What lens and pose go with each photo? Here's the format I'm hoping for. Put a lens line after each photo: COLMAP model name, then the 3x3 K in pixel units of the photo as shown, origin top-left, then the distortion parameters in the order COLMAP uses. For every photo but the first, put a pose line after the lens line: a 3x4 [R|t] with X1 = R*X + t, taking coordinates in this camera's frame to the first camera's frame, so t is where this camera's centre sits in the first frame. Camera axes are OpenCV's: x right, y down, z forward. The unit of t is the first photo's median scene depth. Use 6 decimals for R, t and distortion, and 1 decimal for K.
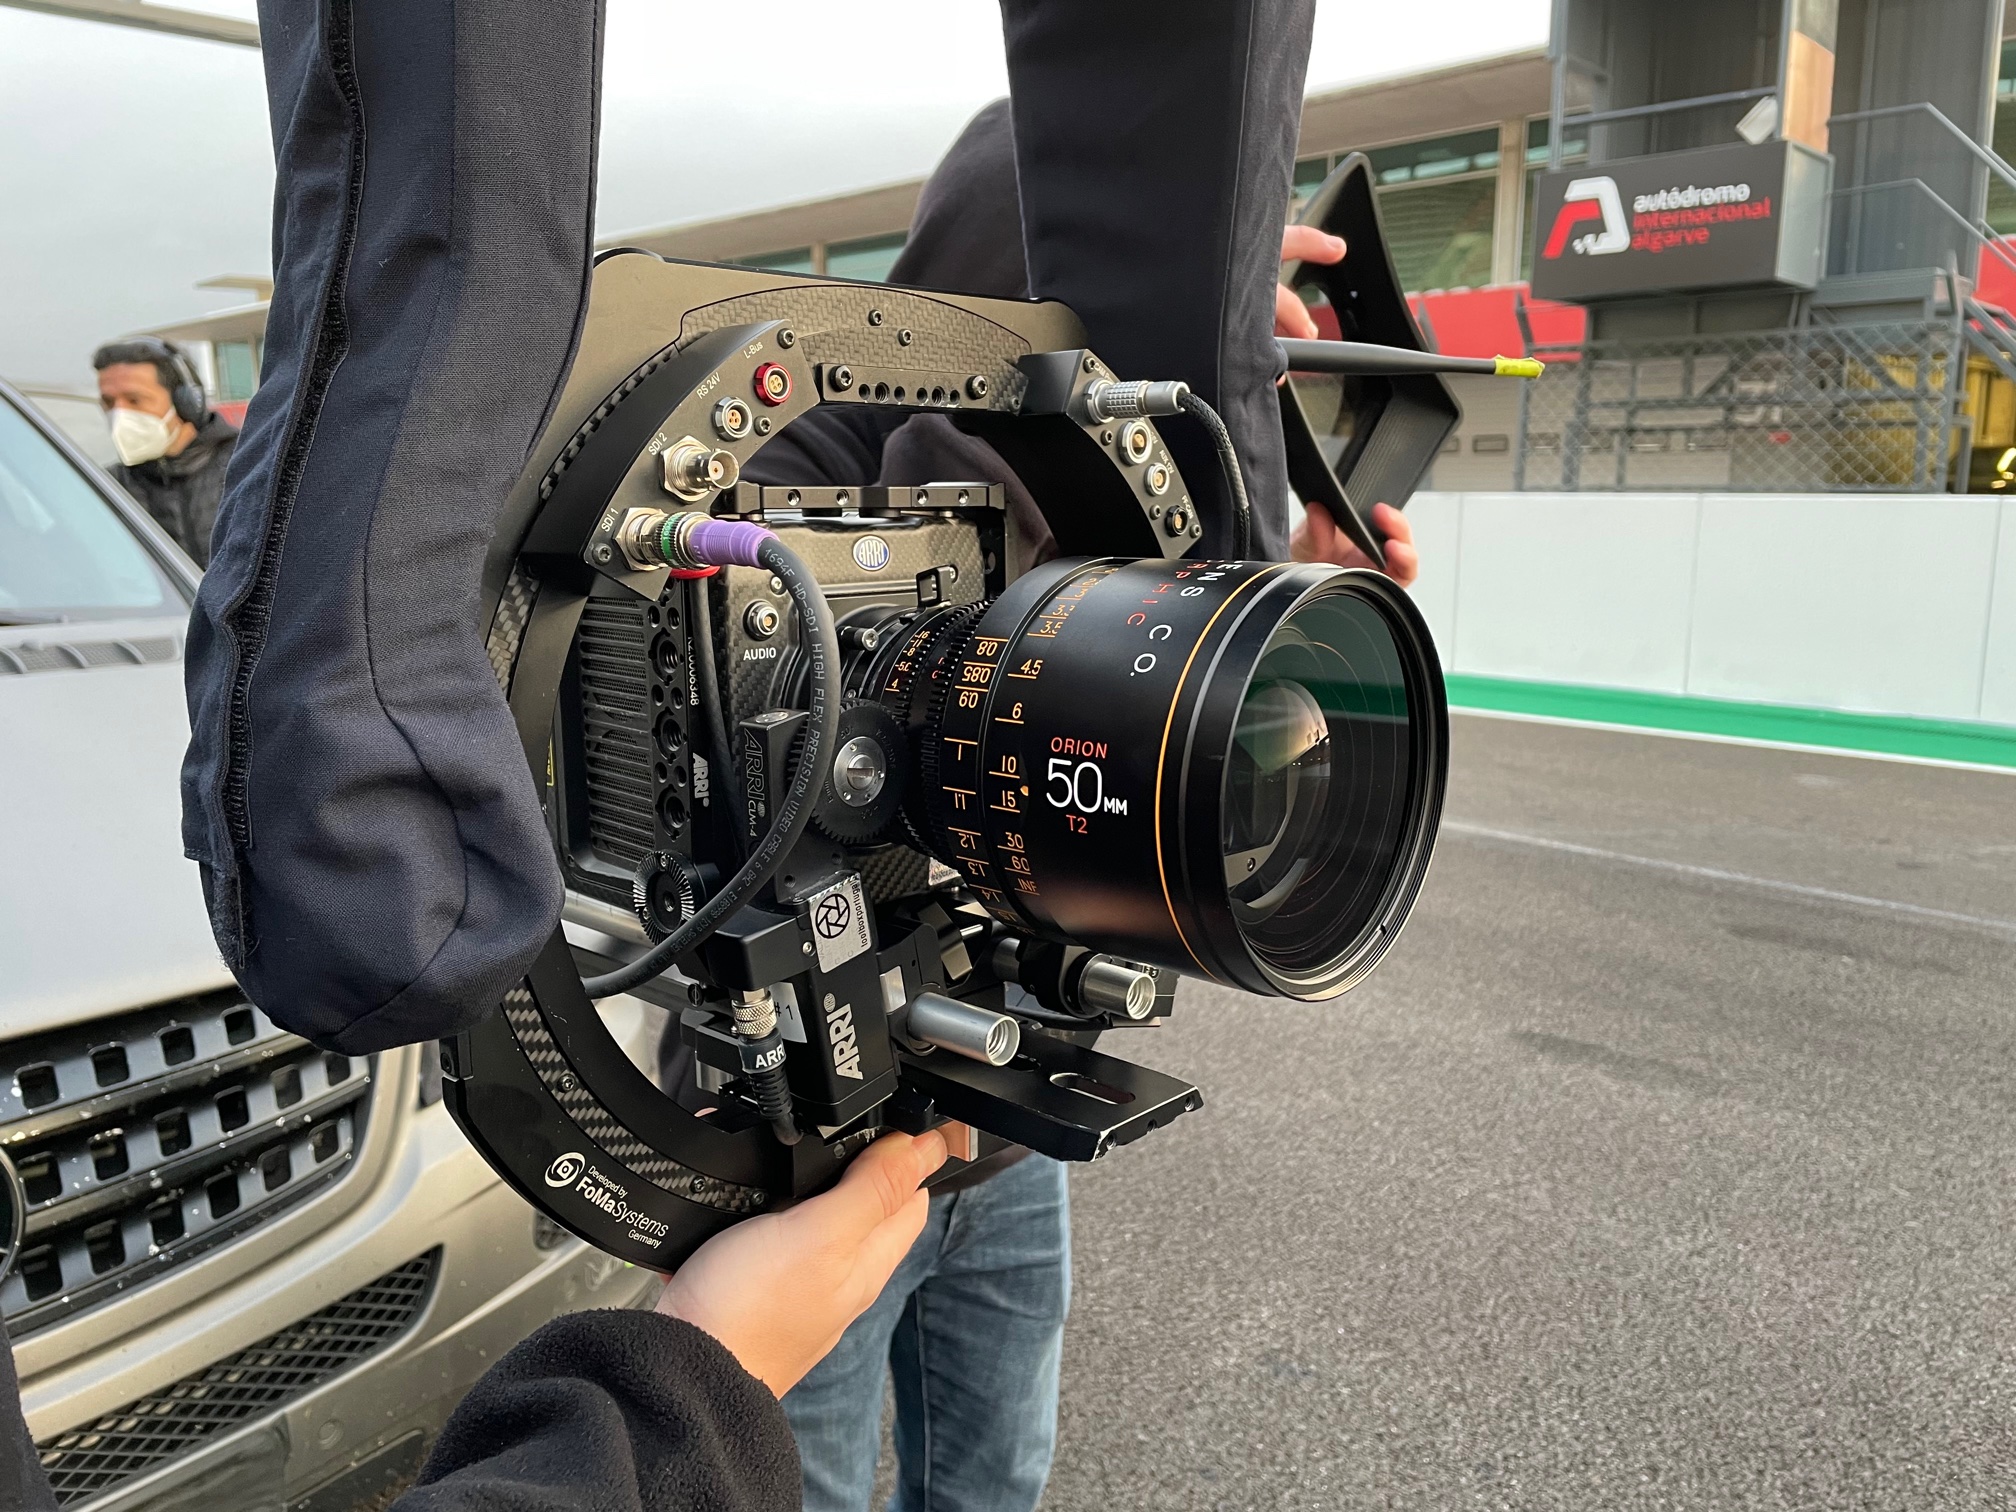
lens RADIAL K [[1557.3, 0, 1003.0], [0, 1557.3, 747.6], [0, 0, 1]] dist [0.059155, -0.055718]
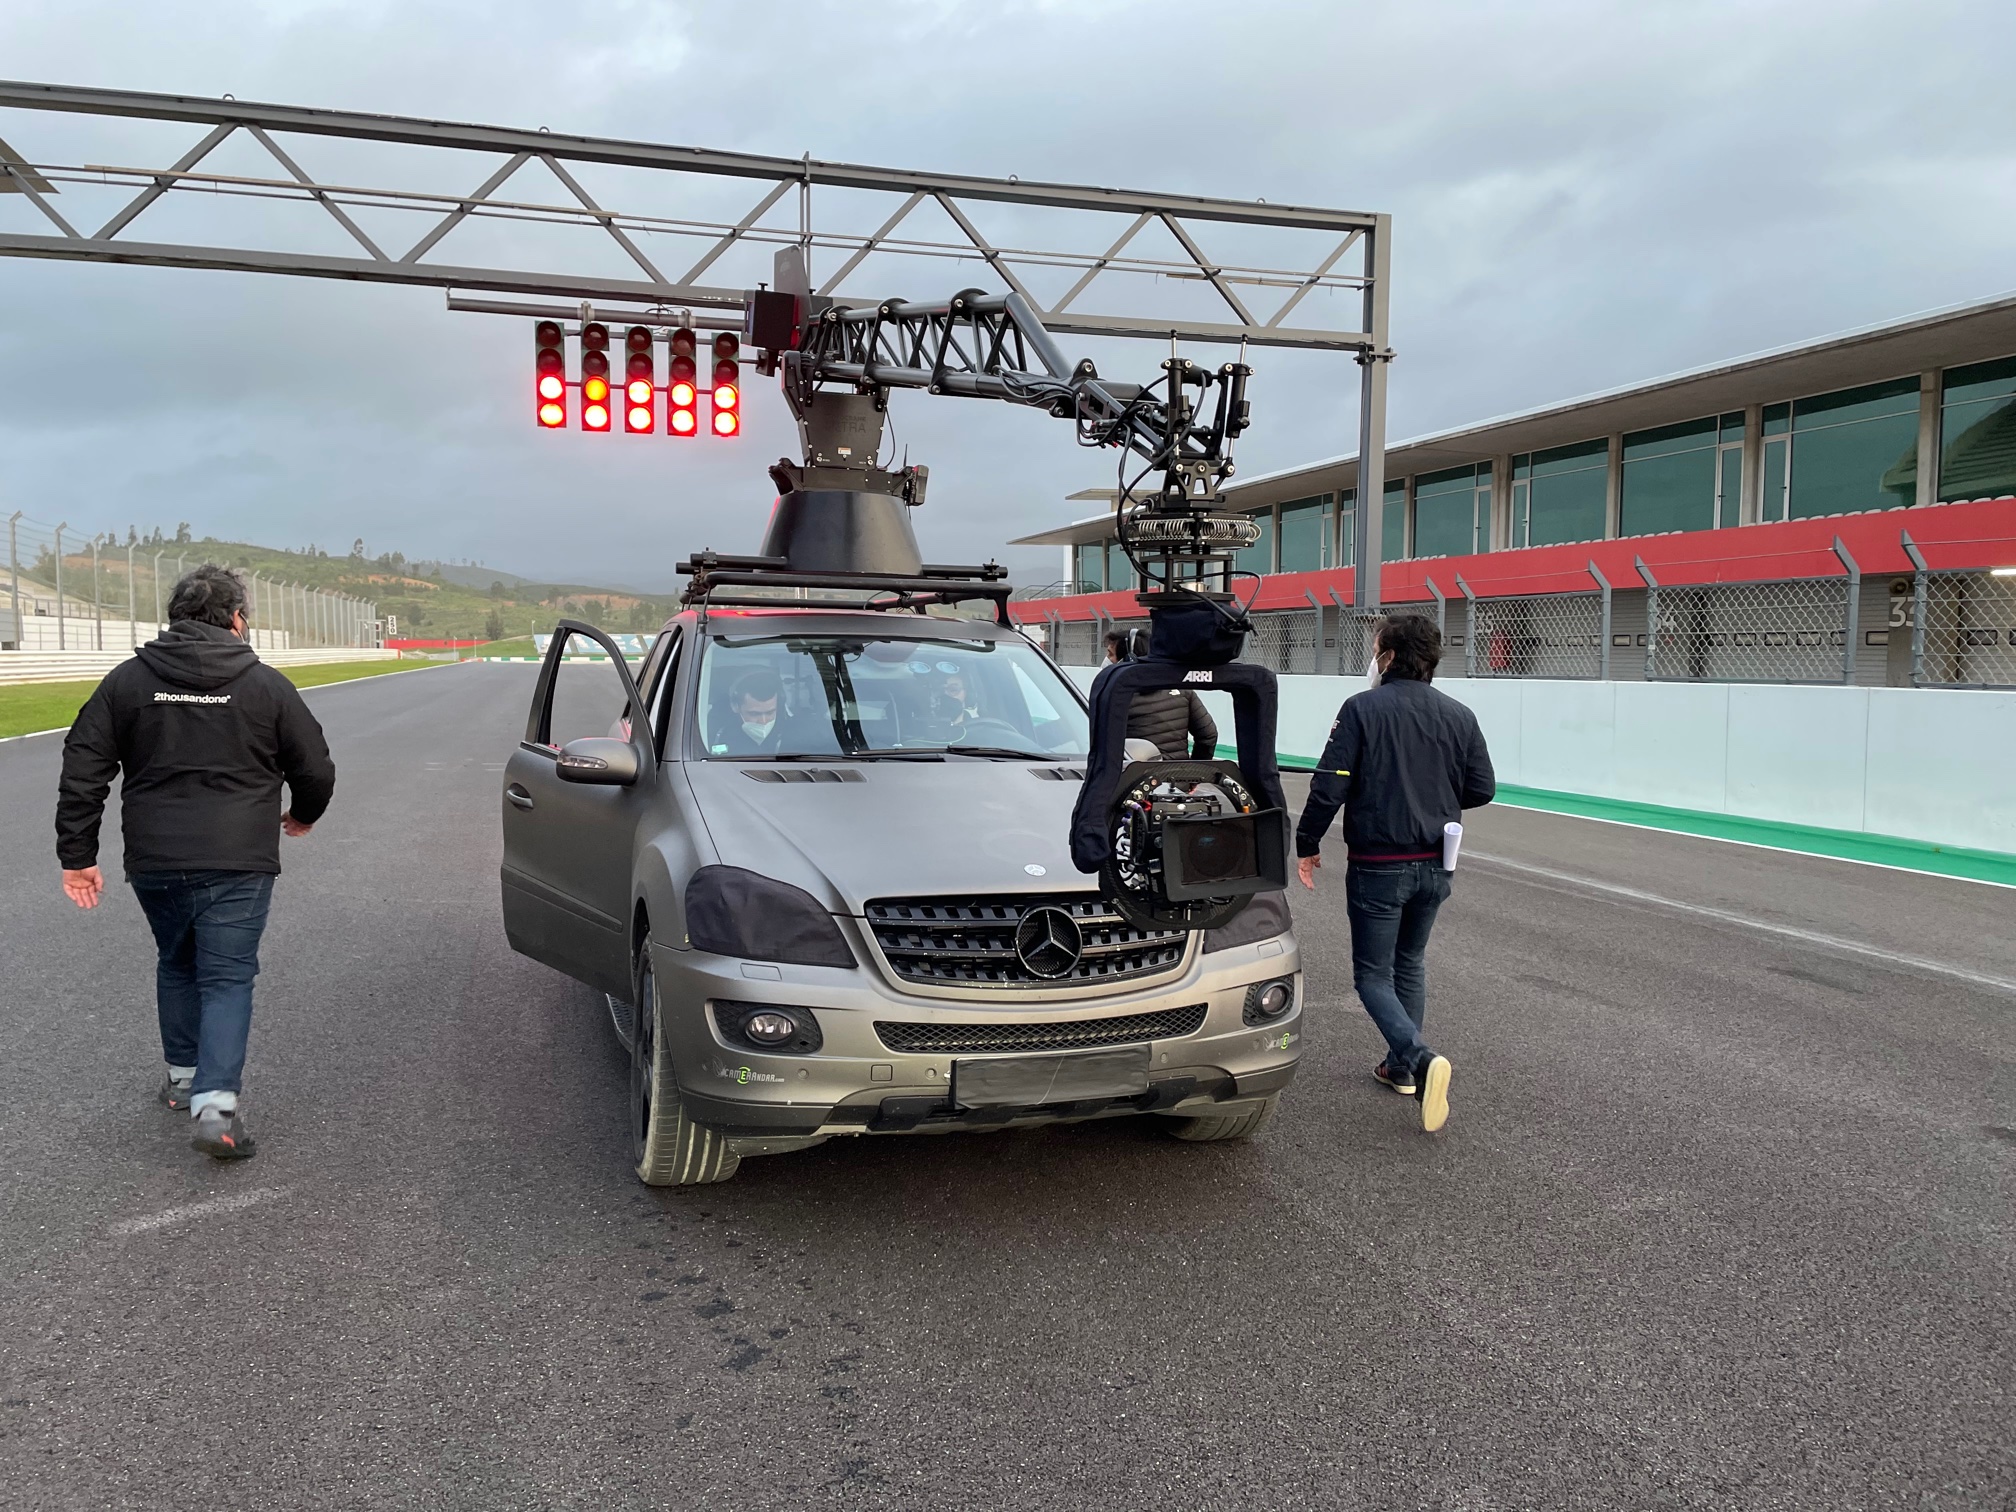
lens RADIAL K [[1557.3, 0, 1006.6], [0, 1557.3, 750.9], [0, 0, 1]] dist [0.059155, -0.055718]
pose [[0.882160, 0.042412, -0.469036, 0.360232], [-0.092415, 0.992163, -0.084099, 0.099829], [0.461794, 0.117534, 0.879166, -0.975389]]
